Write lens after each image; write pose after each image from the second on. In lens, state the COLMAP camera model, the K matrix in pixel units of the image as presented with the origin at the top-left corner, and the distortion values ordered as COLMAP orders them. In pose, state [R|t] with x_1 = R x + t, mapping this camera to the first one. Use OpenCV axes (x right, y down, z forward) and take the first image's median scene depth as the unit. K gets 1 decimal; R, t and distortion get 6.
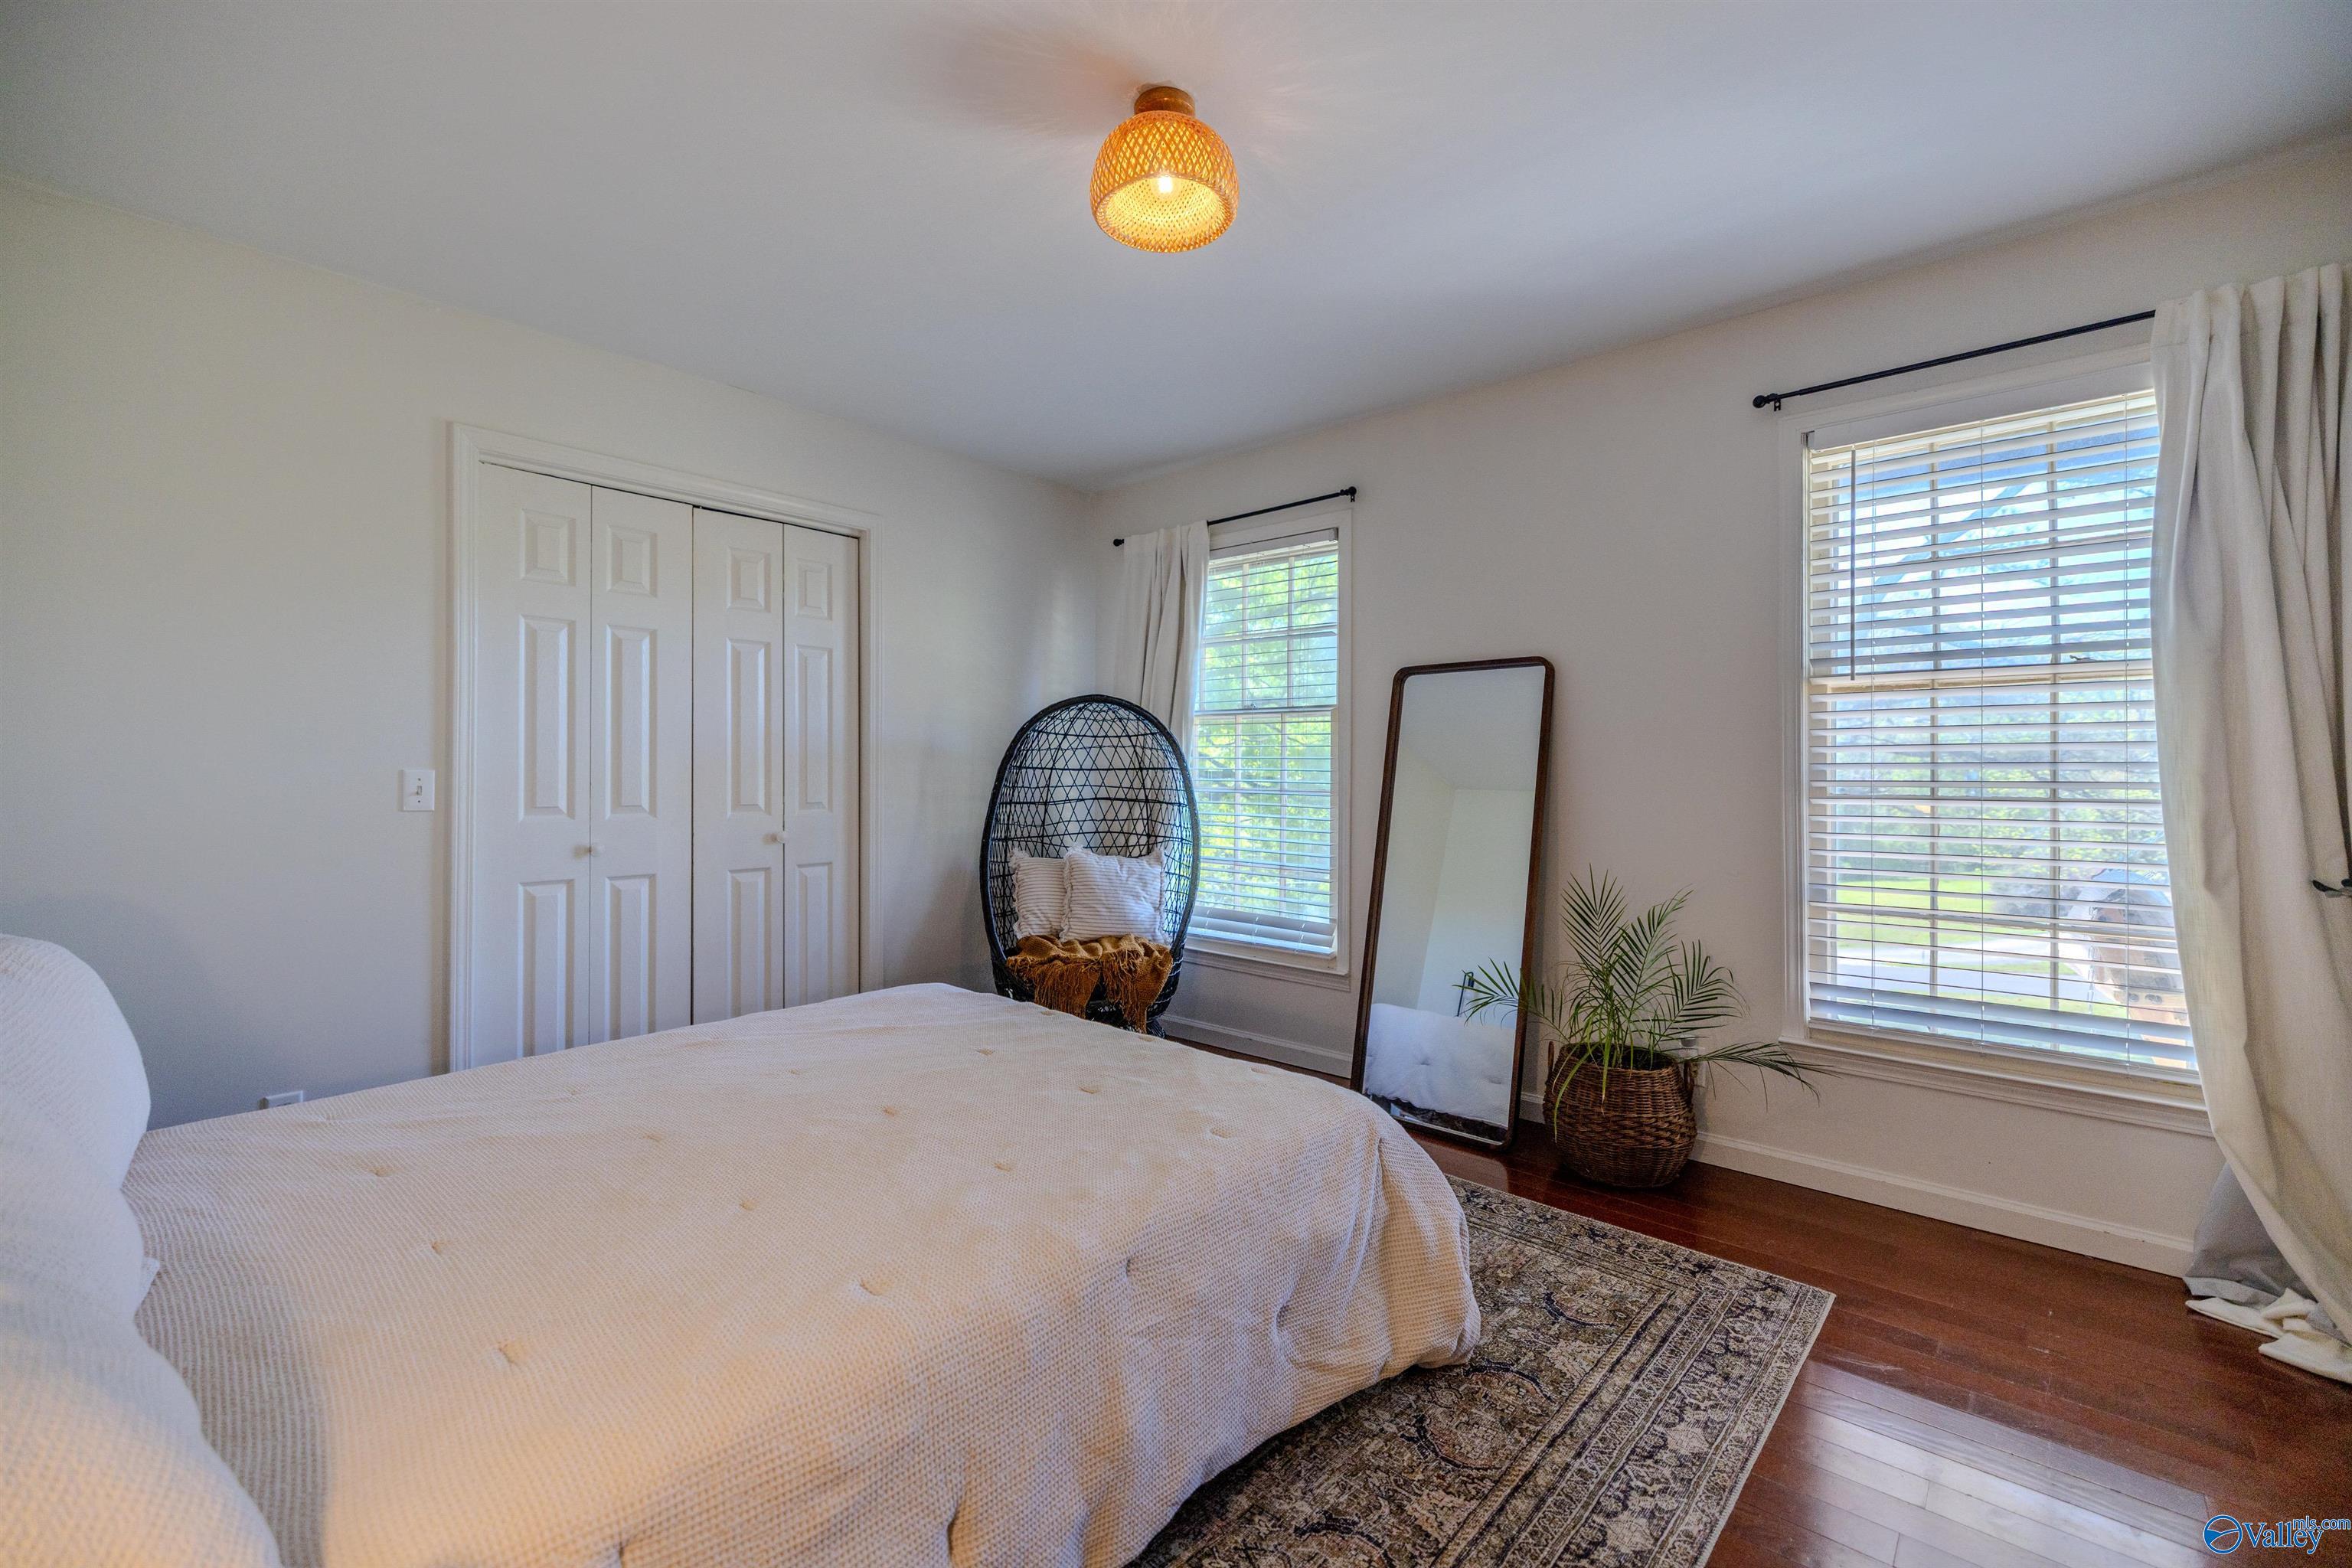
lens RADIAL K [[960.9, 0, 1174.4], [0, 960.9, 773.0], [0, 0, 1]] dist [0.000955, 0.000362]
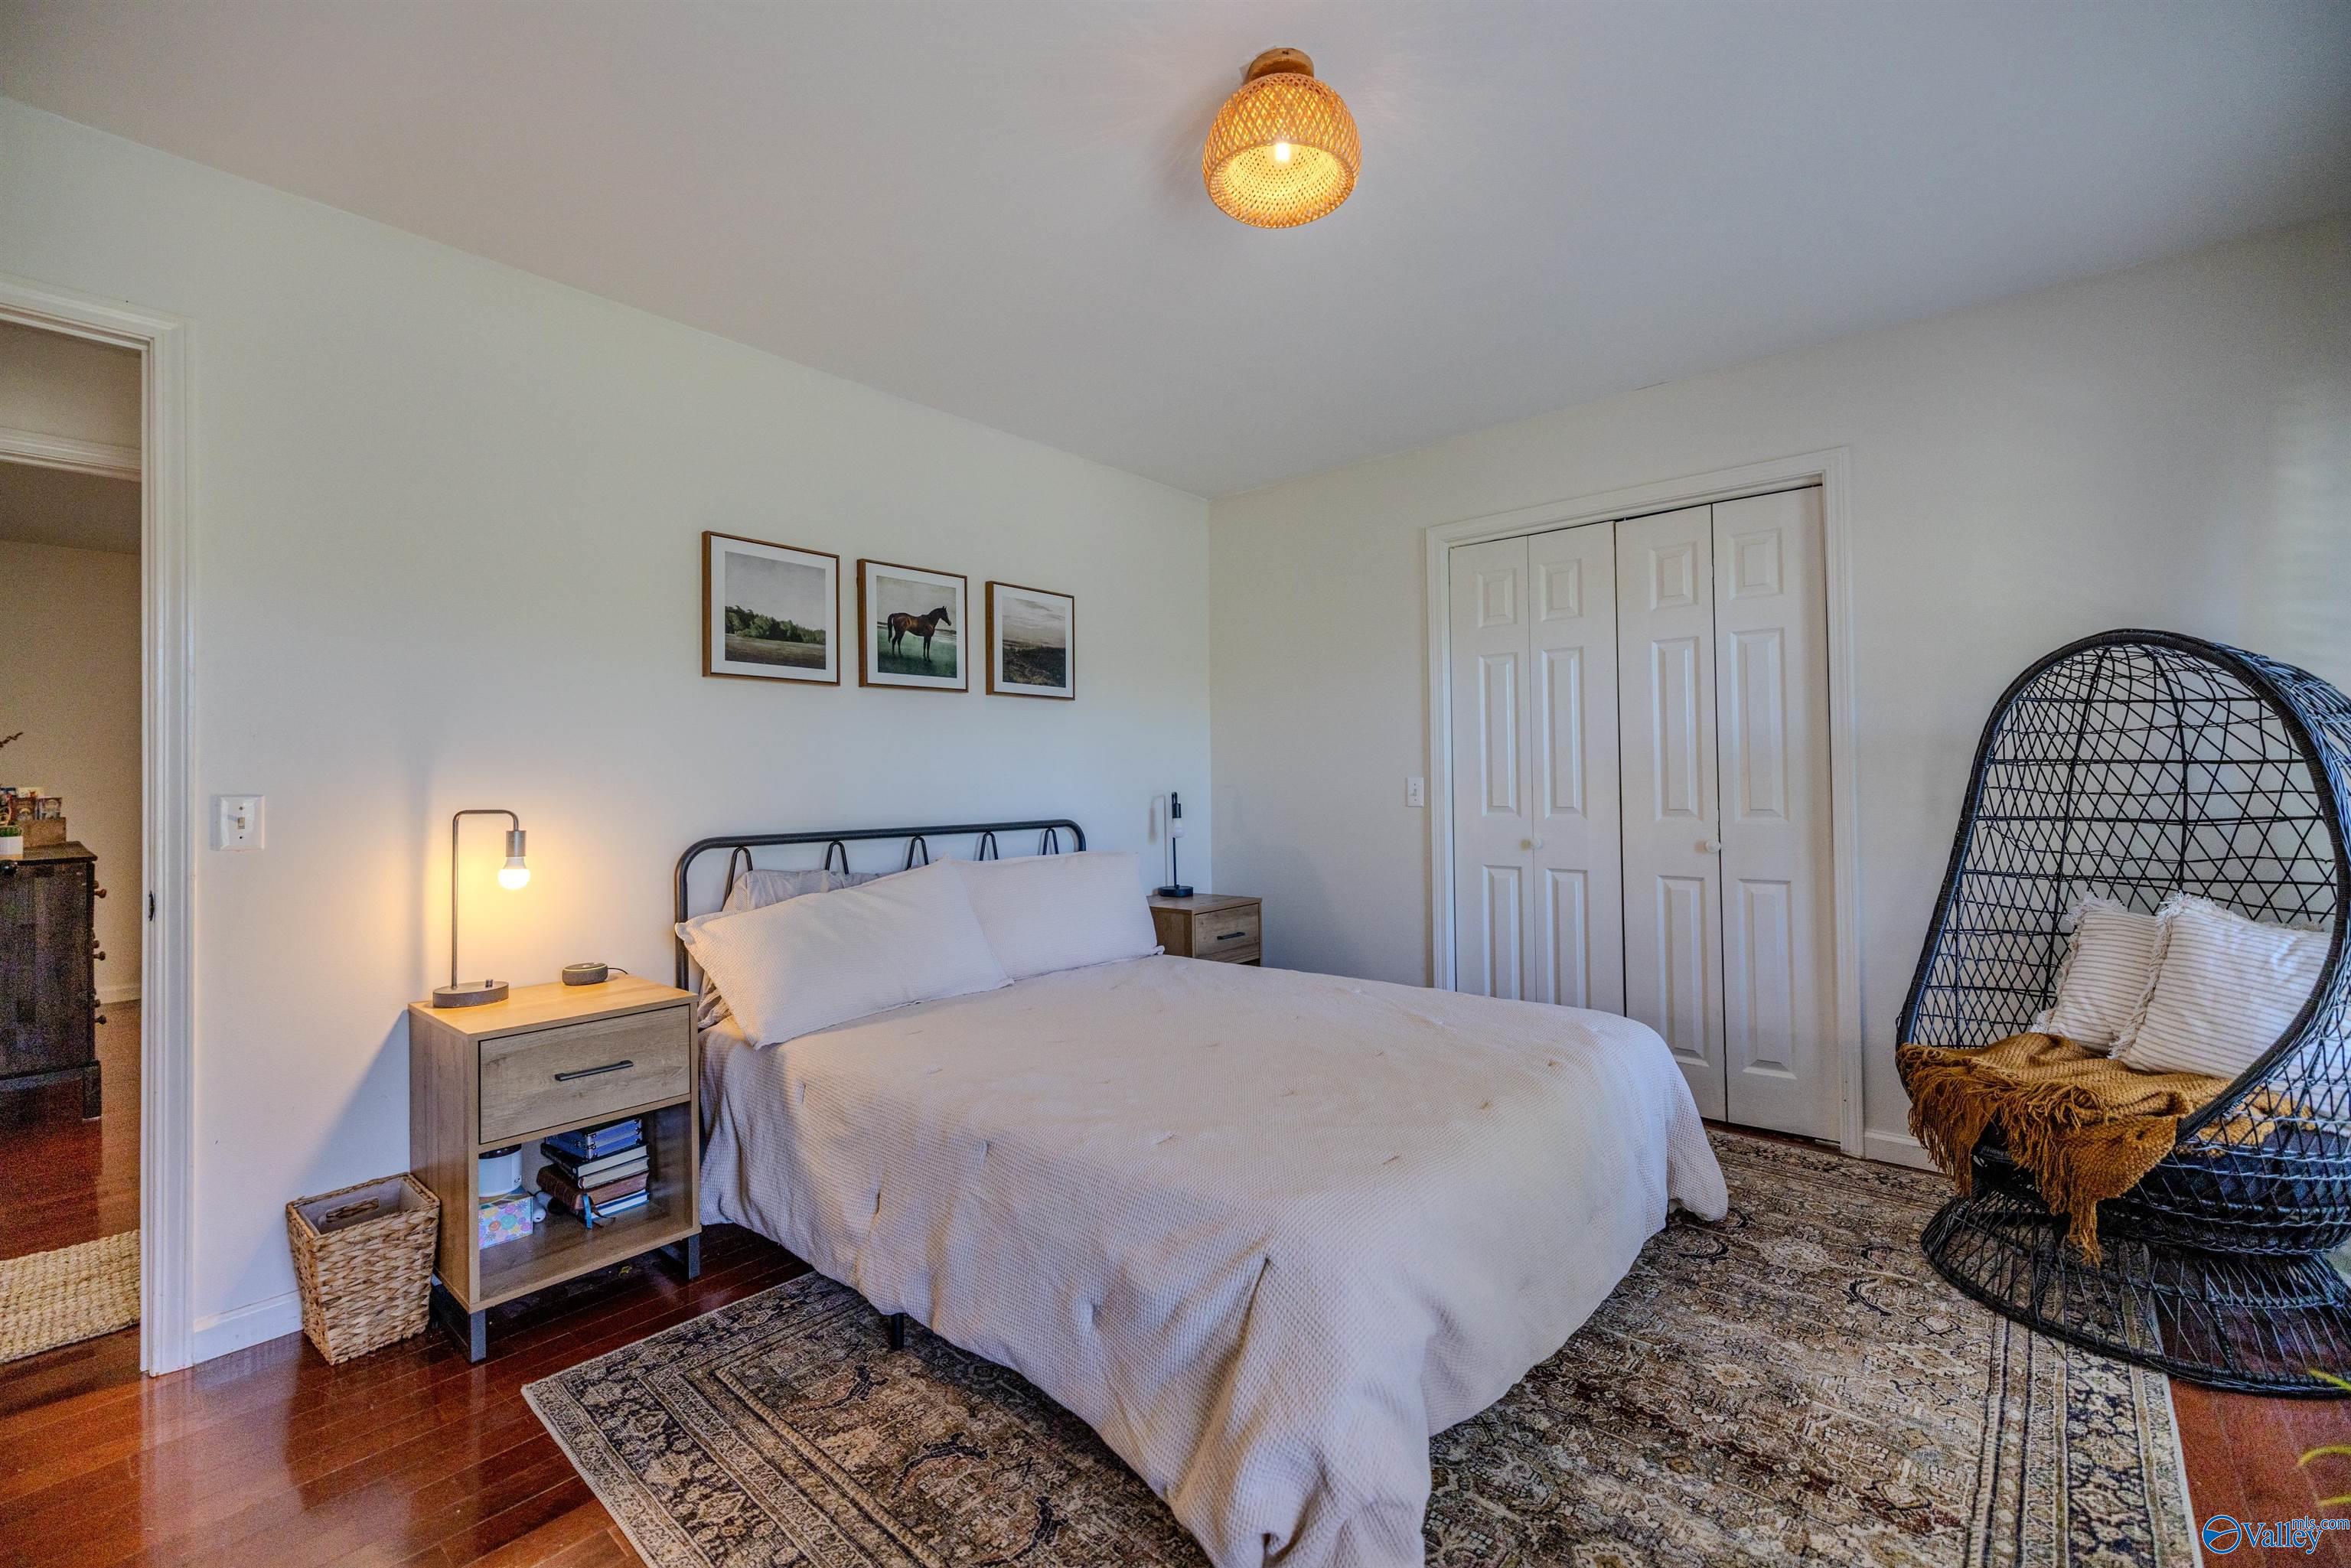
lens RADIAL K [[960.4, 0, 1173.9], [0, 960.4, 773.0], [0, 0, 1]] dist [0.000955, 0.000362]
pose [[0.037842, -0.014431, -0.999180, 0.537029], [0.010939, 0.999842, -0.014027, 0.004906], [0.999224, -0.010400, 0.037994, 0.498821]]
